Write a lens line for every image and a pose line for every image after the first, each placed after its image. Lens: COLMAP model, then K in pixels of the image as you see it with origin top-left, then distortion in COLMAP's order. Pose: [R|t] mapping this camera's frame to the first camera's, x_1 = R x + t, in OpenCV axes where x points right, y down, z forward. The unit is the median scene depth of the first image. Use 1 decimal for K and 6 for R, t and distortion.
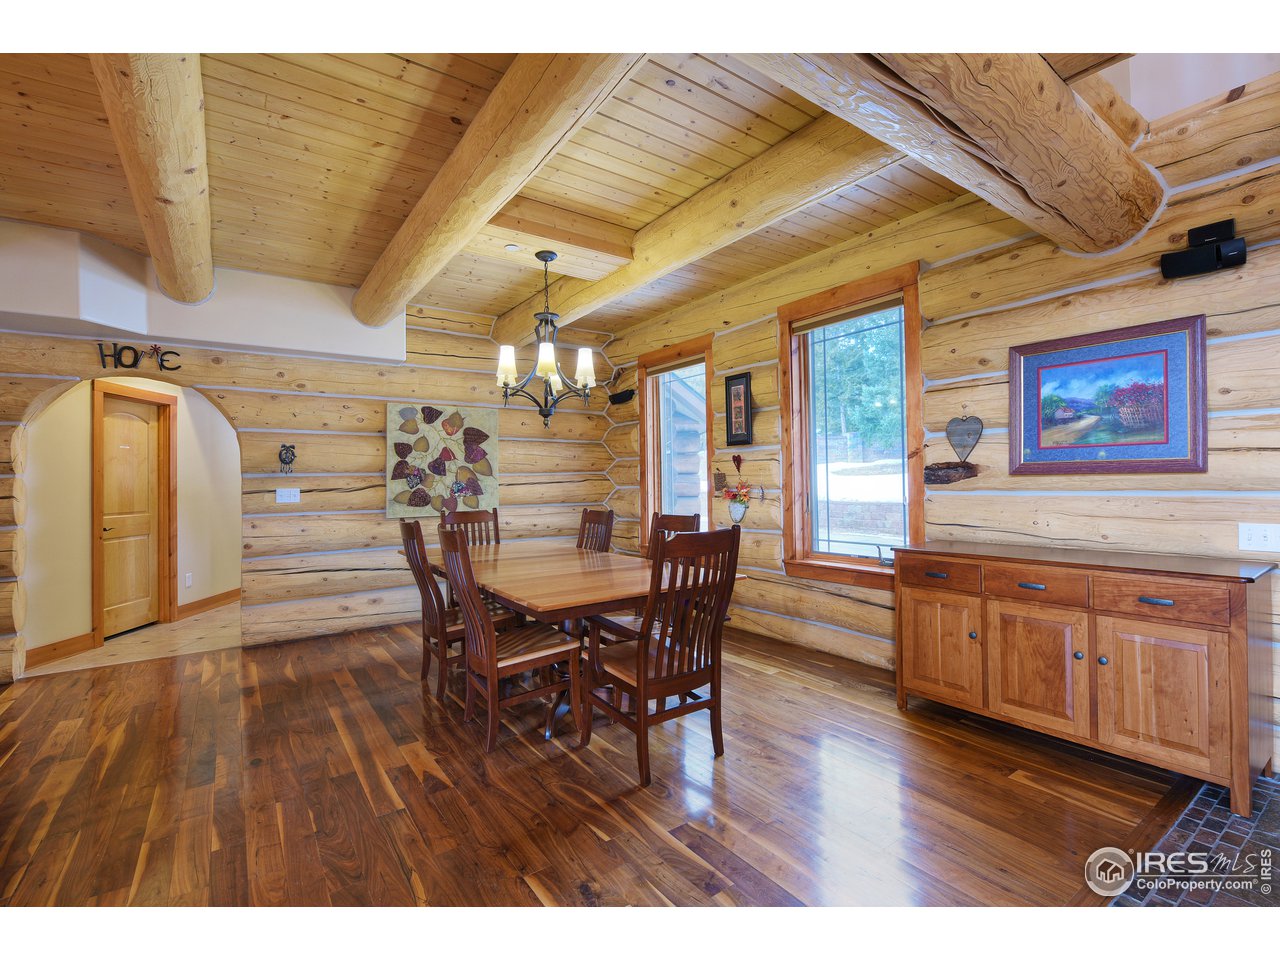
lens RADIAL K [[542.2, 0, 640.0], [0, 542.2, 480.0], [0, 0, 1]] dist [0.000643, 0.000022]
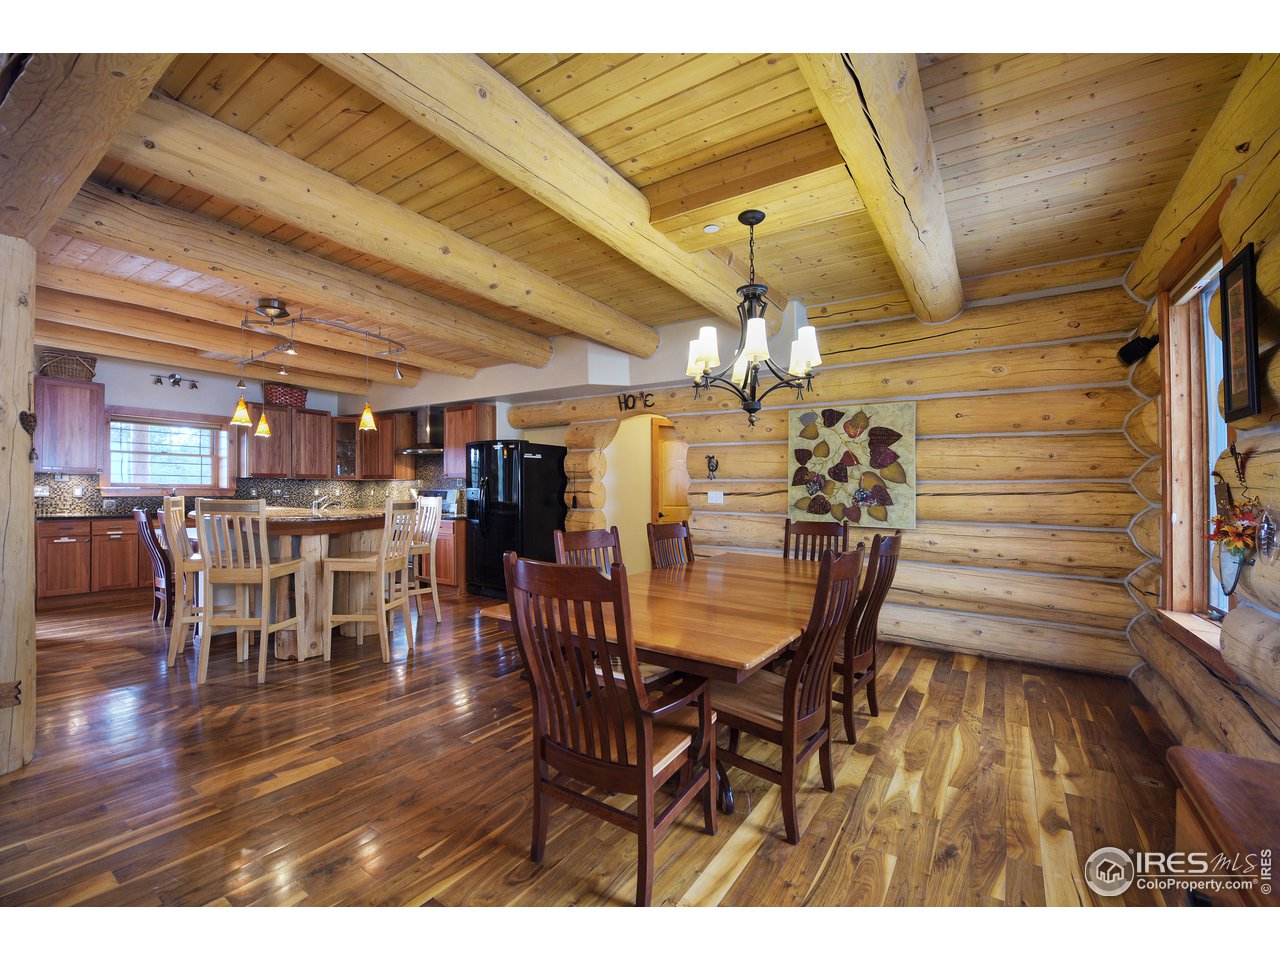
lens RADIAL K [[530.1, 0, 654.0], [0, 530.1, 490.0], [0, 0, 1]] dist [-0.001437, -0.000128]
pose [[0.404383, 0.022845, -0.914304, 0.336649], [-0.016424, 0.999708, 0.017715, -0.005799], [0.914442, 0.007853, 0.404640, 0.348905]]
